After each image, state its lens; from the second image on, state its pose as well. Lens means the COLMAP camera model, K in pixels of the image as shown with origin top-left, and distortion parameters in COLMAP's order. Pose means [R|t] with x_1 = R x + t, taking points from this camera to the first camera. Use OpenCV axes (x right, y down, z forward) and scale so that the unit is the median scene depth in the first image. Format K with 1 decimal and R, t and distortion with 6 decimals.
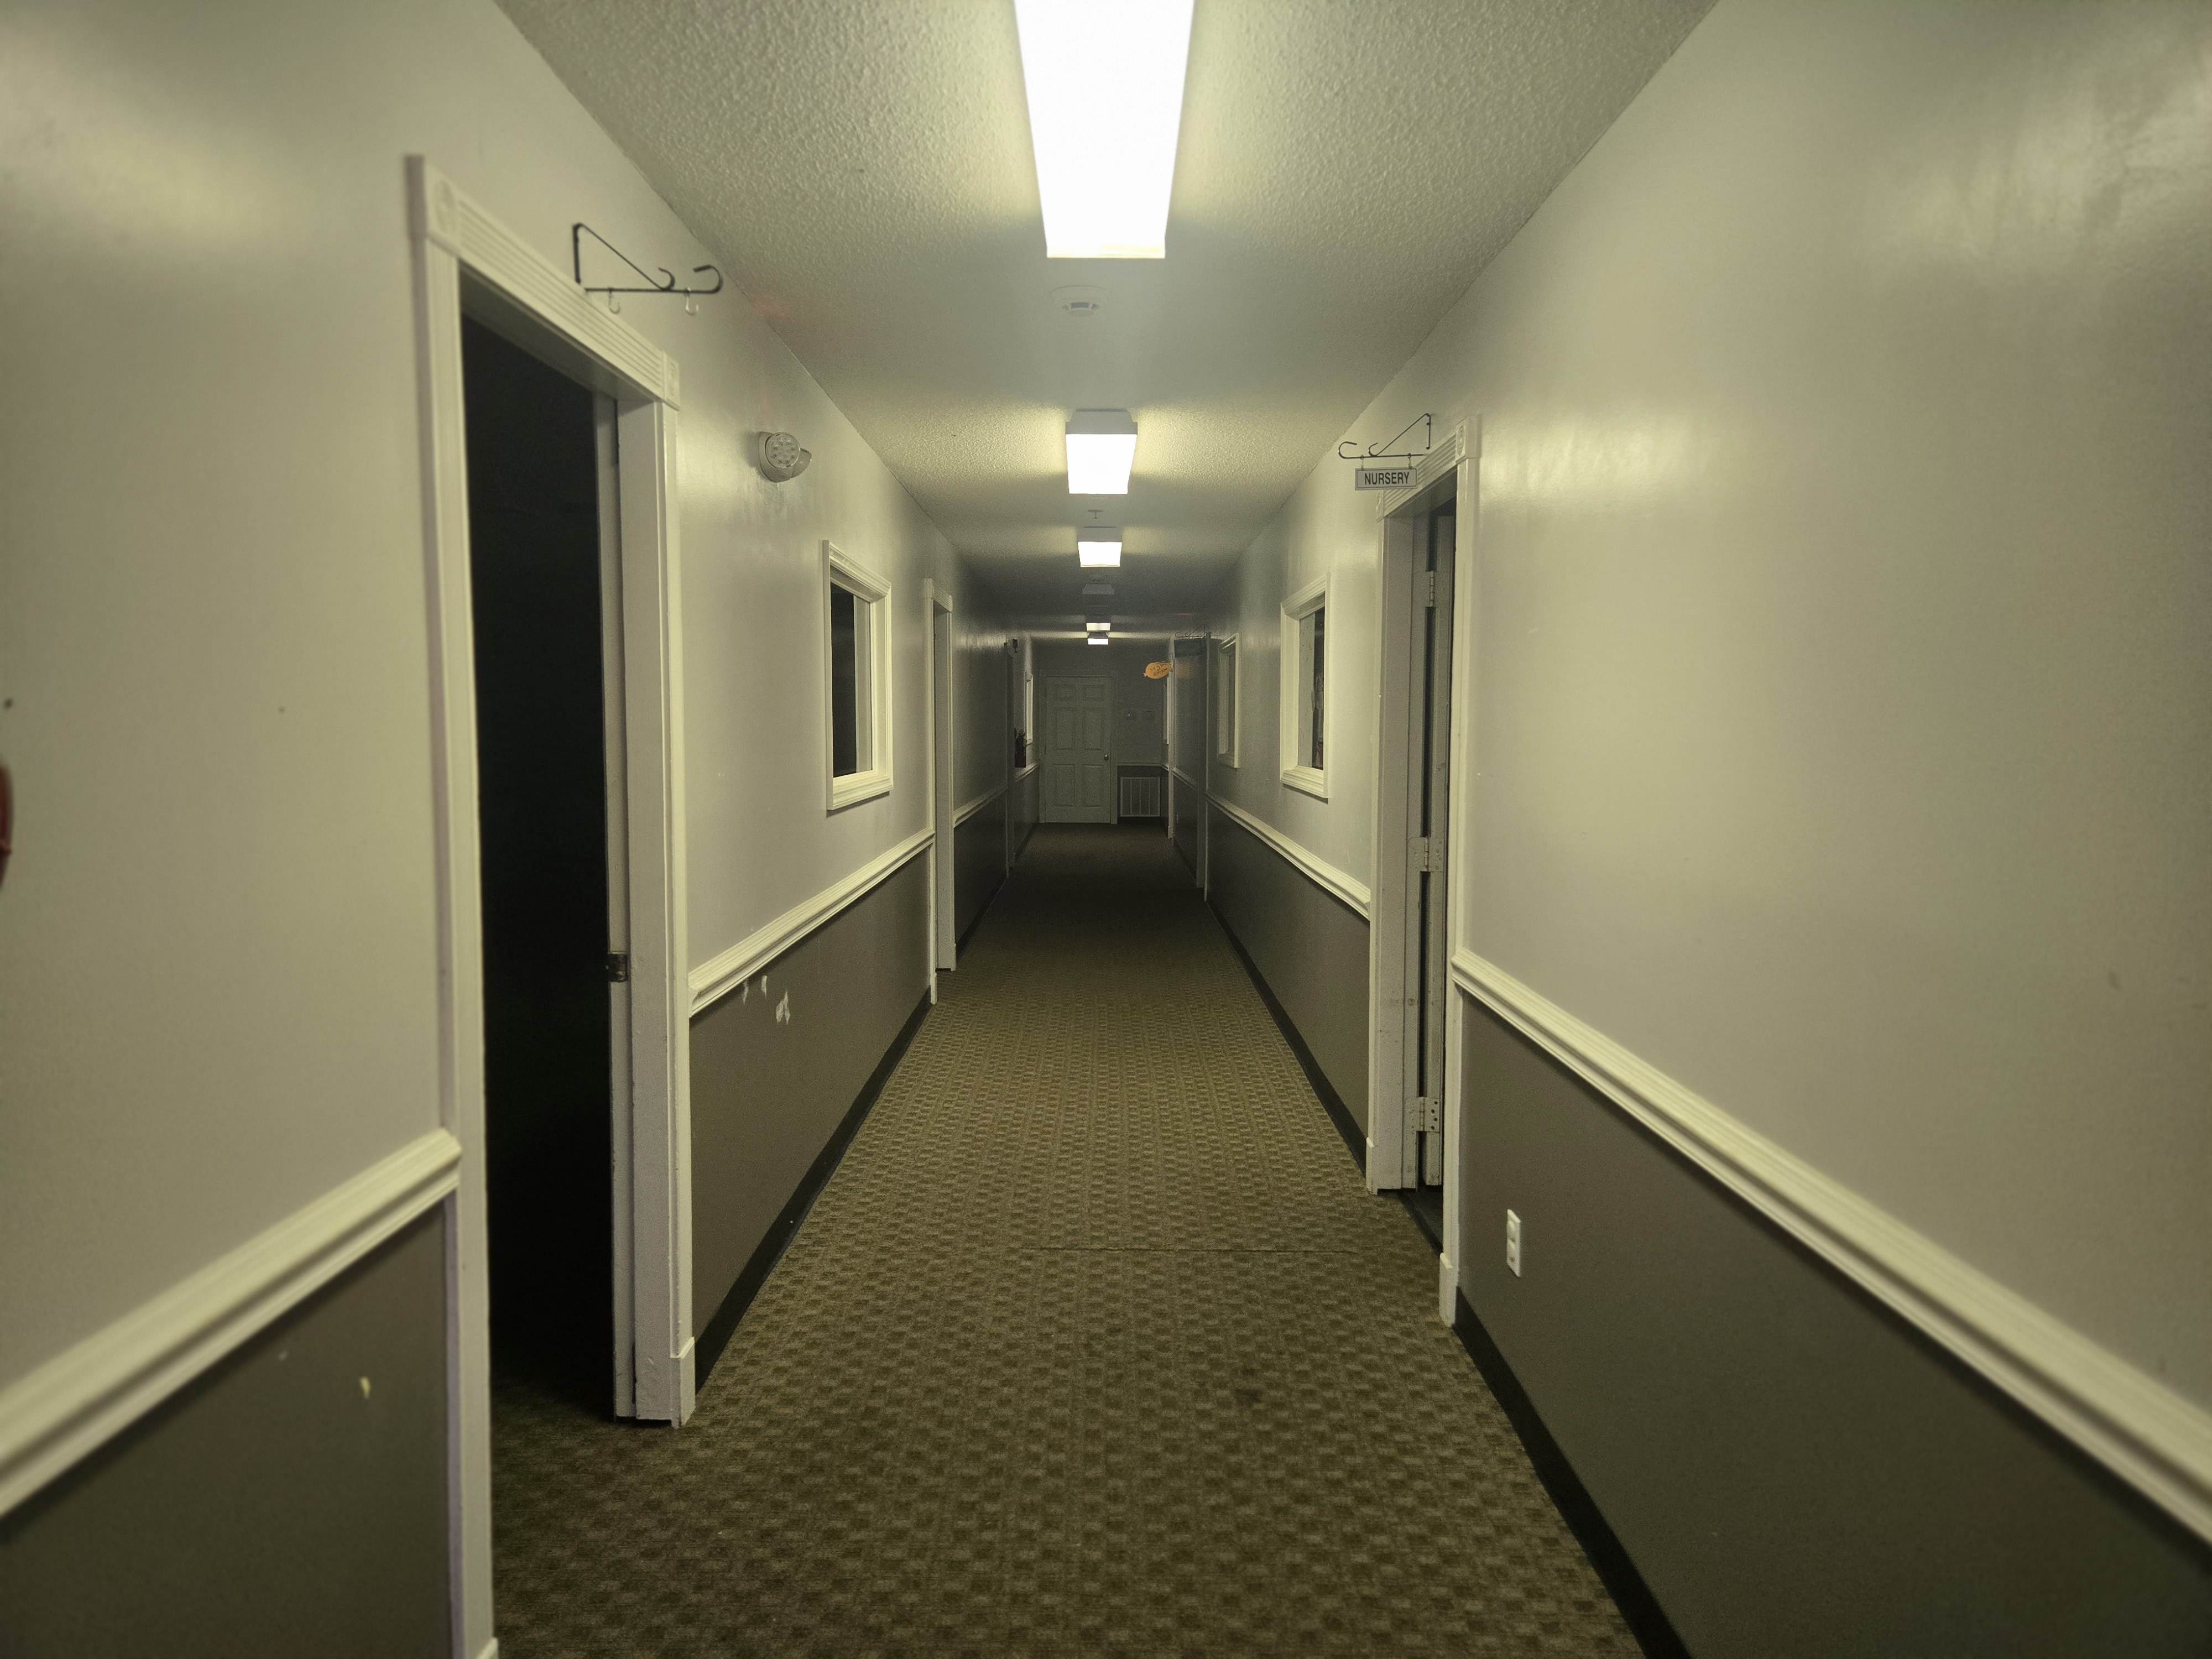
lens RADIAL K [[1469.2, 0, 1119.1], [0, 1469.2, 824.2], [0, 0, 1]] dist [0.078134, -0.062119]
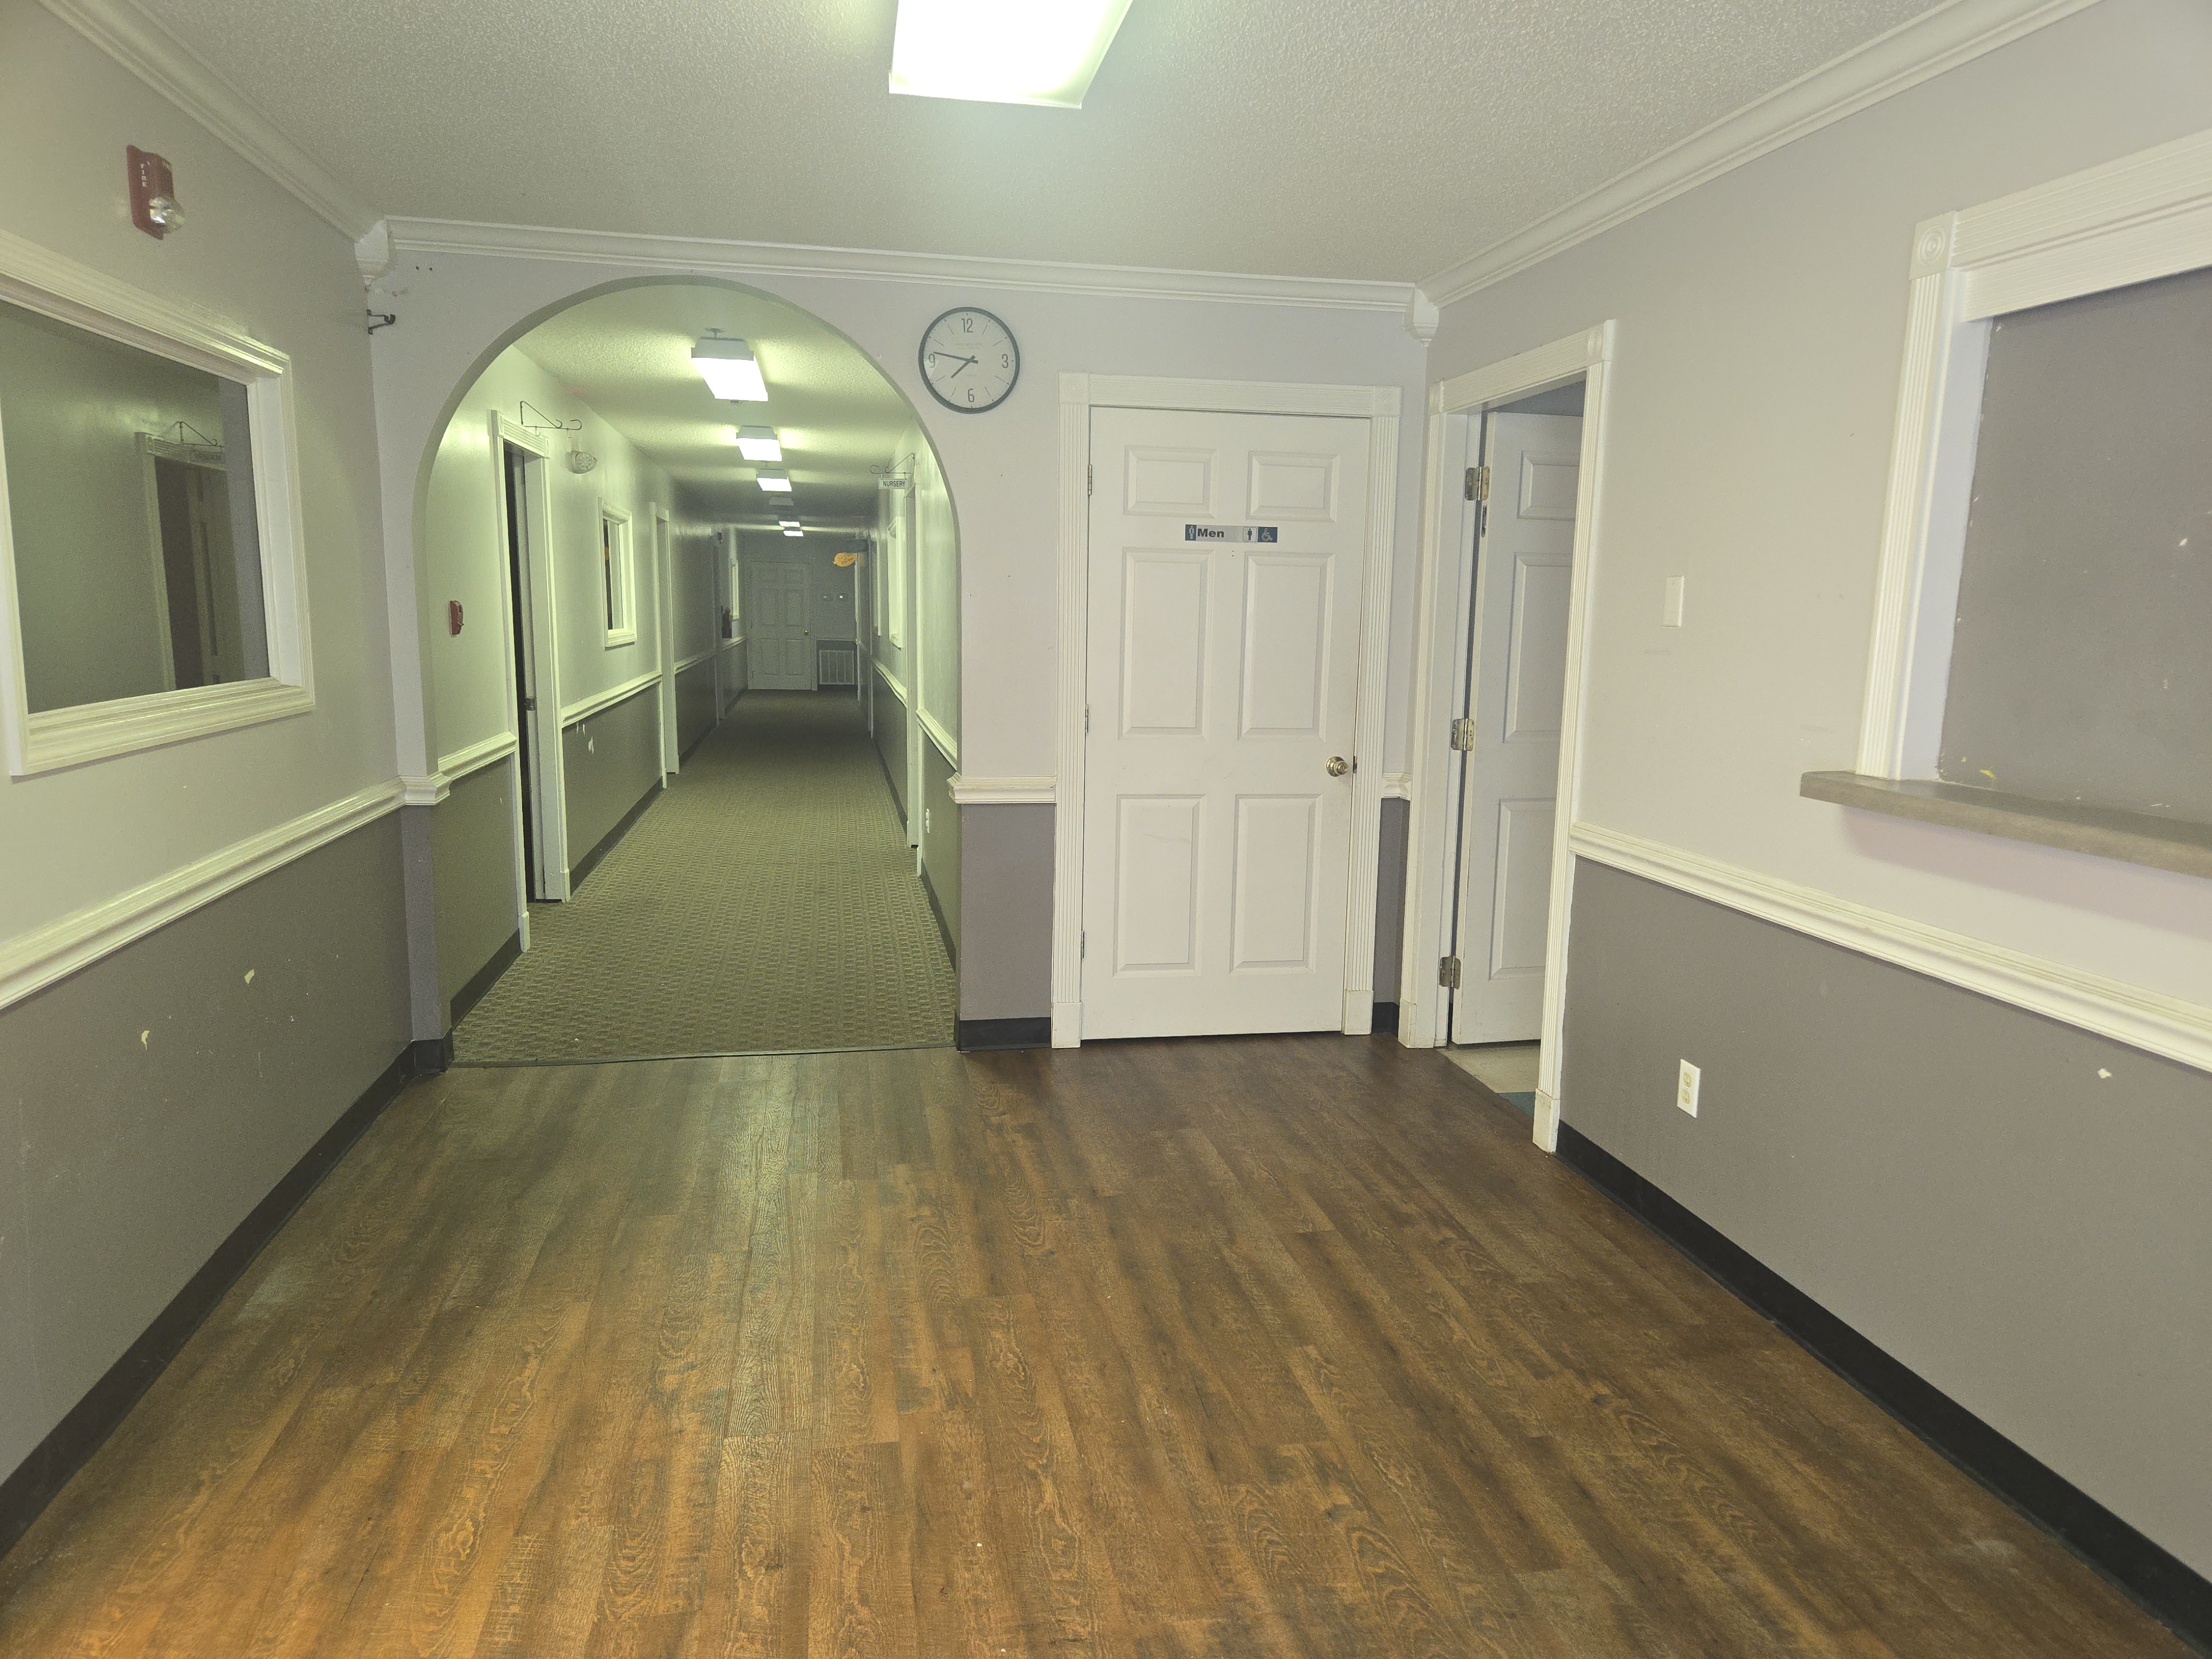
lens RADIAL K [[1469.2, 0, 1119.1], [0, 1469.2, 824.2], [0, 0, 1]] dist [0.078134, -0.062119]
pose [[0.983119, -0.017218, 0.182153, 0.044530], [0.002938, 0.996920, 0.078376, 0.033720], [-0.182941, -0.076518, 0.980142, -0.467475]]
